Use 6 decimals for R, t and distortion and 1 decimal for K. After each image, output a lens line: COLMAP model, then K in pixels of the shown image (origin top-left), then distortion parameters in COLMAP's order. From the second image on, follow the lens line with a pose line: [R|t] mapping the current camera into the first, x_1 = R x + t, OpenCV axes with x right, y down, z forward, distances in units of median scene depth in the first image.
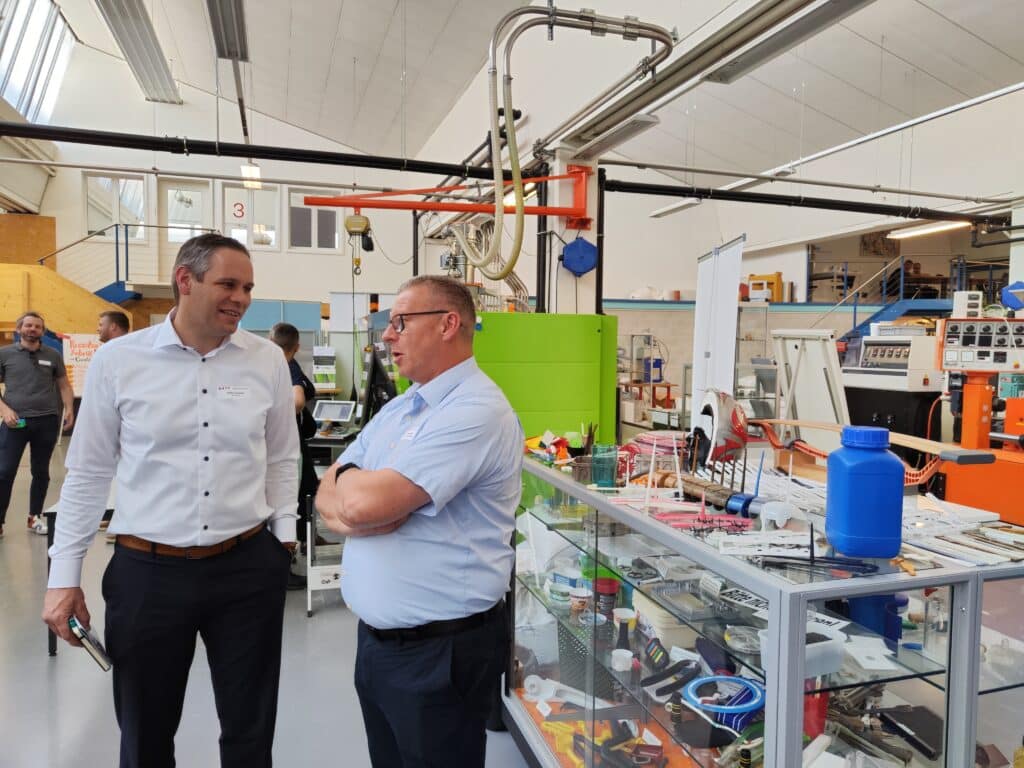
lens RADIAL K [[722.9, 0, 510.4], [0, 722.9, 382.7], [0, 0, 1]] dist [-0.000977, 0.001195]
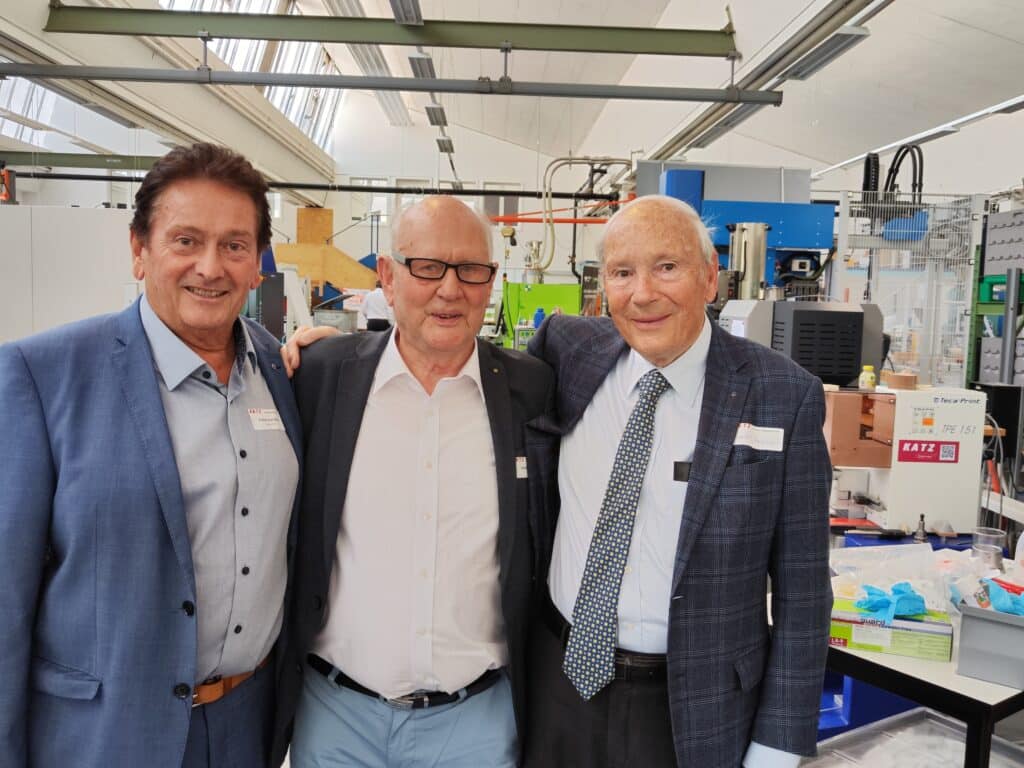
lens RADIAL K [[722.9, 0, 511.6], [0, 722.9, 383.6], [0, 0, 1]] dist [-0.000977, 0.001195]
pose [[0.963130, 0.042645, -0.265636, 0.150540], [-0.026279, 0.997548, 0.064864, 0.024310], [0.267750, -0.055492, 0.961889, -0.395398]]
